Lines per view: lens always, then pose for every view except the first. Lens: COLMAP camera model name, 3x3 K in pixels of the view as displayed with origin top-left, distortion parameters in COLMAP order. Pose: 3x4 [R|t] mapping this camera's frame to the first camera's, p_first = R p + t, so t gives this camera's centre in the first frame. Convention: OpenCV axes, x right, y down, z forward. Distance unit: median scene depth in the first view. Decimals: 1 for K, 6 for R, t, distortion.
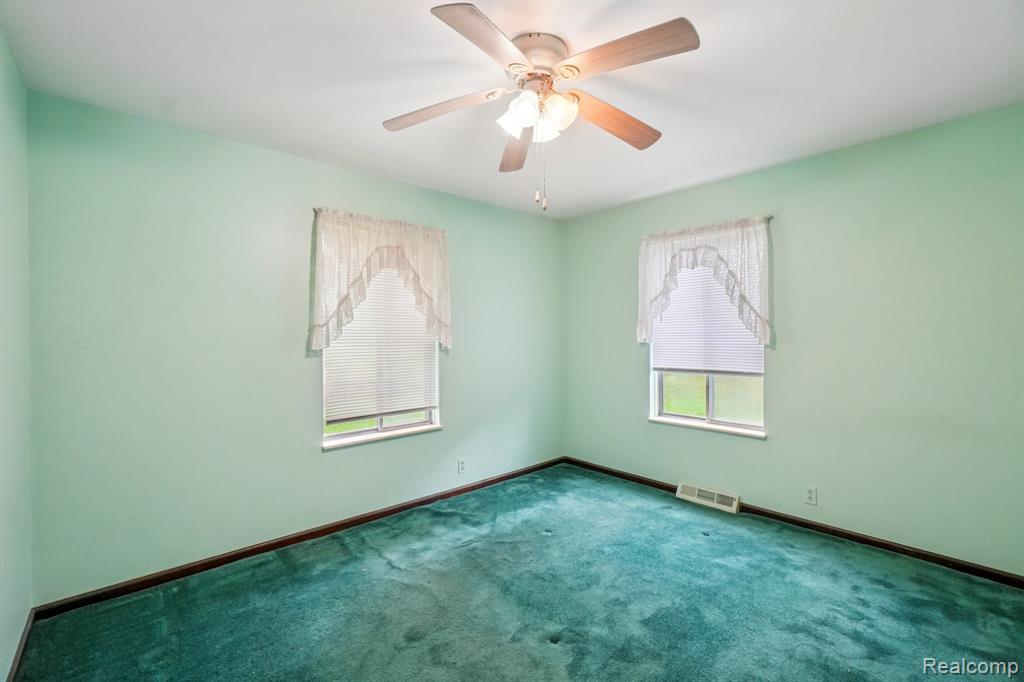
lens RADIAL K [[445.9, 0, 509.3], [0, 445.9, 340.5], [0, 0, 1]] dist [-0.006723, 0.002880]
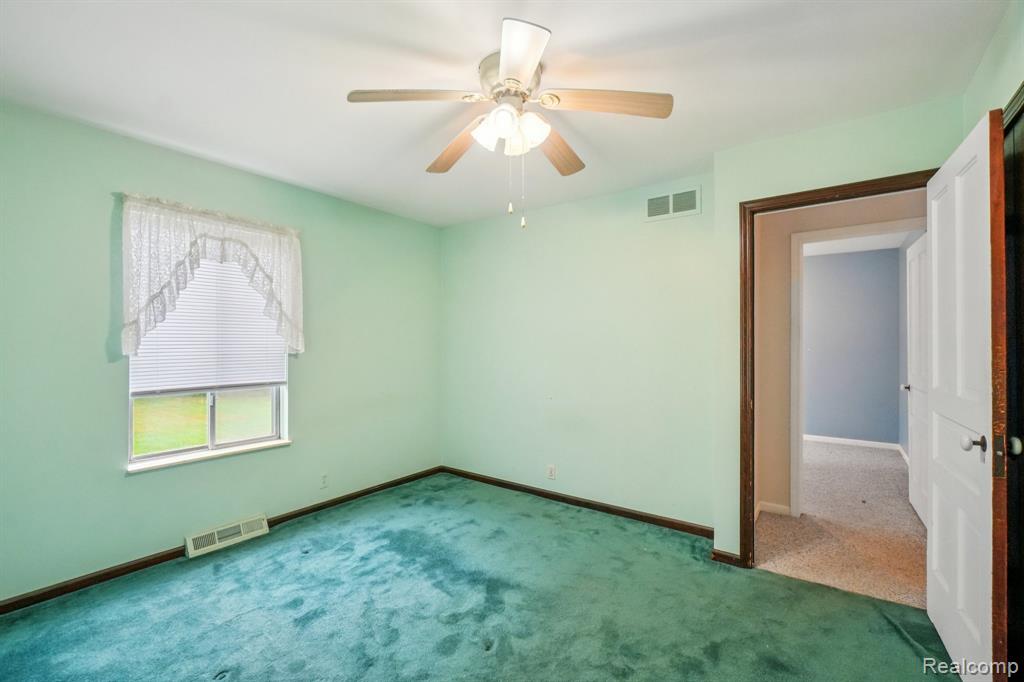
lens RADIAL K [[445.9, 0, 515.3], [0, 445.9, 342.5], [0, 0, 1]] dist [-0.006723, 0.002880]
pose [[-0.210221, 0.008806, 0.977614, -0.525864], [0.018385, 0.999818, -0.005053, -0.000532], [-0.977481, 0.016911, -0.210345, 0.672640]]
